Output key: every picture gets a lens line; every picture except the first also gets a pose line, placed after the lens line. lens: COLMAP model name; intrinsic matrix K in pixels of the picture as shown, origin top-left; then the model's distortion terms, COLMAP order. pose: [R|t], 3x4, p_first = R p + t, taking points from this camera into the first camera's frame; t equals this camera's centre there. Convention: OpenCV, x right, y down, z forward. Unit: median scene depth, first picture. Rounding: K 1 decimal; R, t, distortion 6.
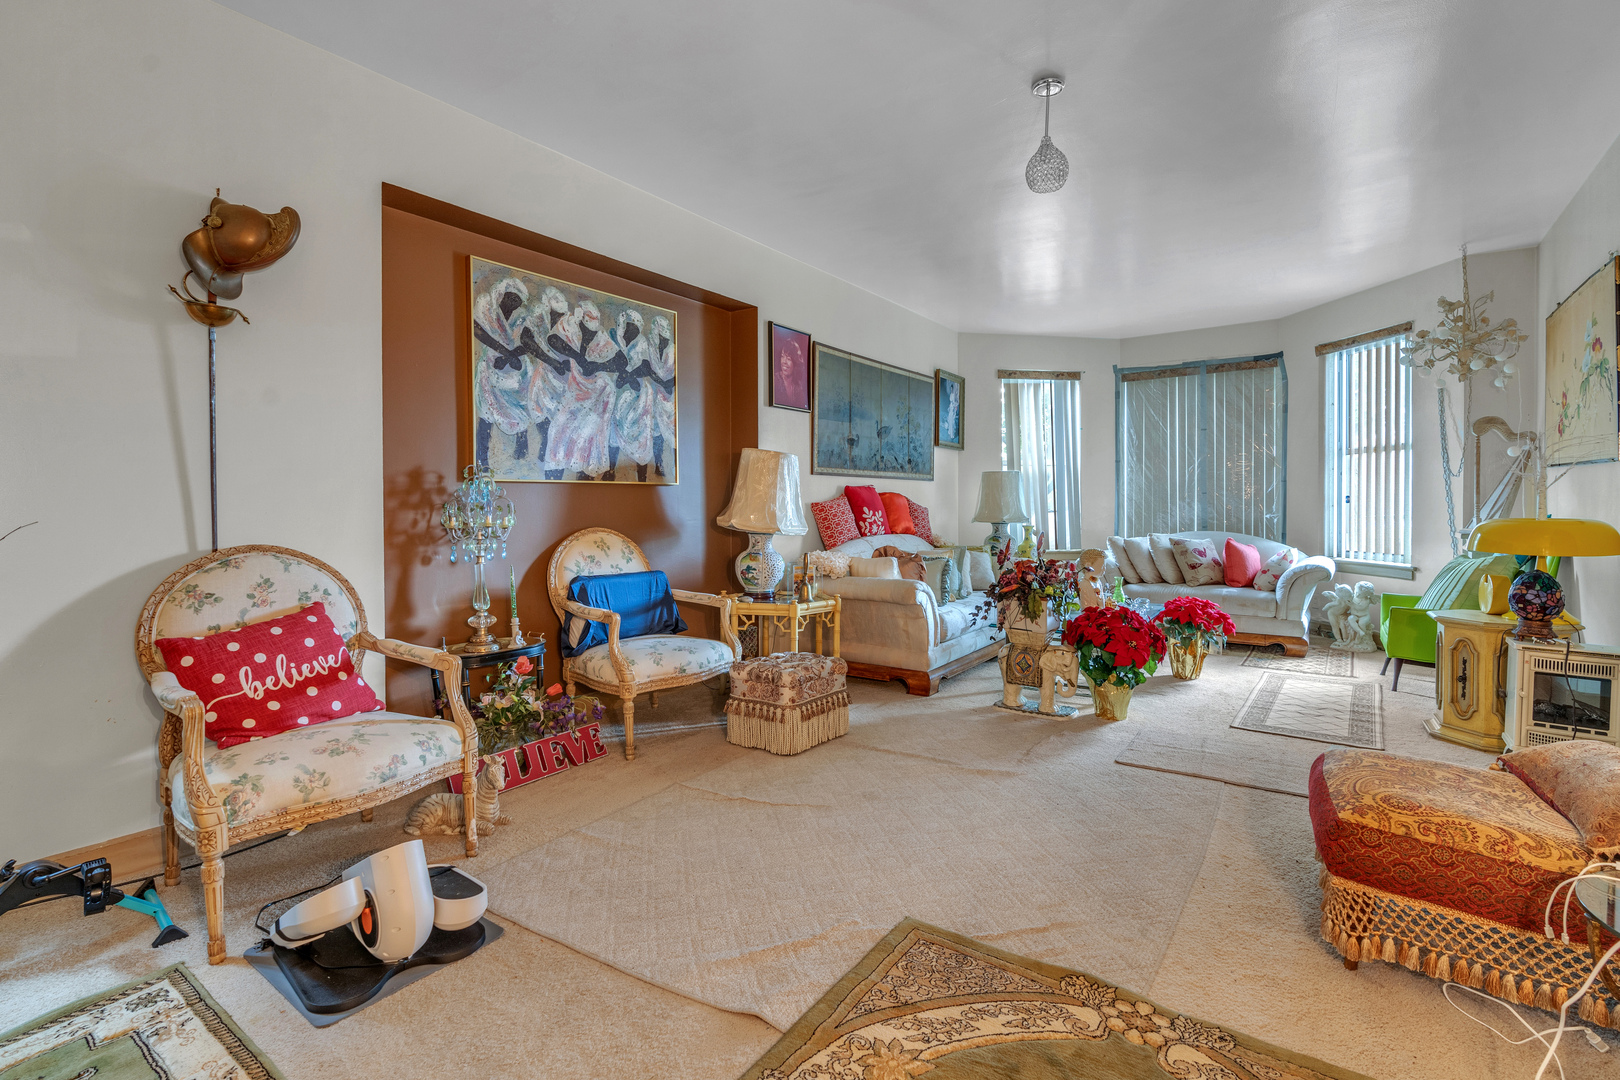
lens RADIAL K [[750.8, 0, 803.9], [0, 750.8, 518.1], [0, 0, 1]] dist [-0.002326, 0.000121]
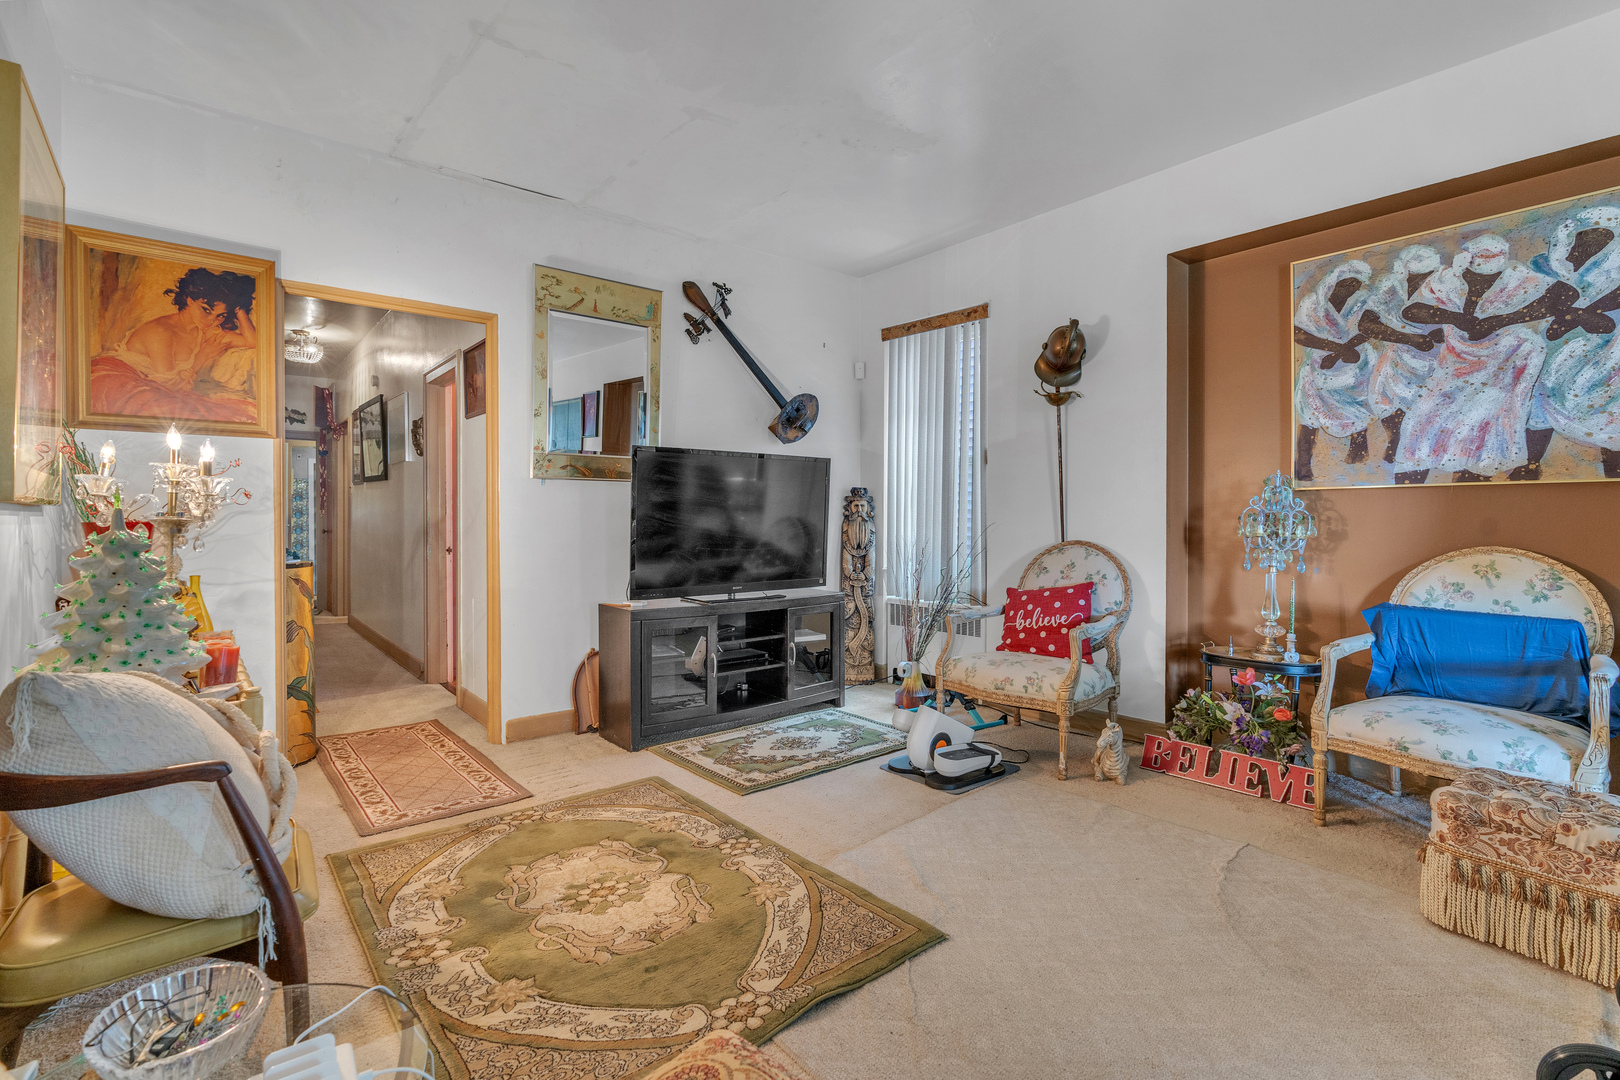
lens RADIAL K [[750.8, 0, 811.5], [0, 750.8, 527.9], [0, 0, 1]] dist [-0.002326, 0.000121]
pose [[-0.248754, 0.023419, -0.968284, 0.625249], [-0.012587, 0.999545, 0.027408, -0.017922], [0.968485, 0.019005, -0.248346, 0.586706]]
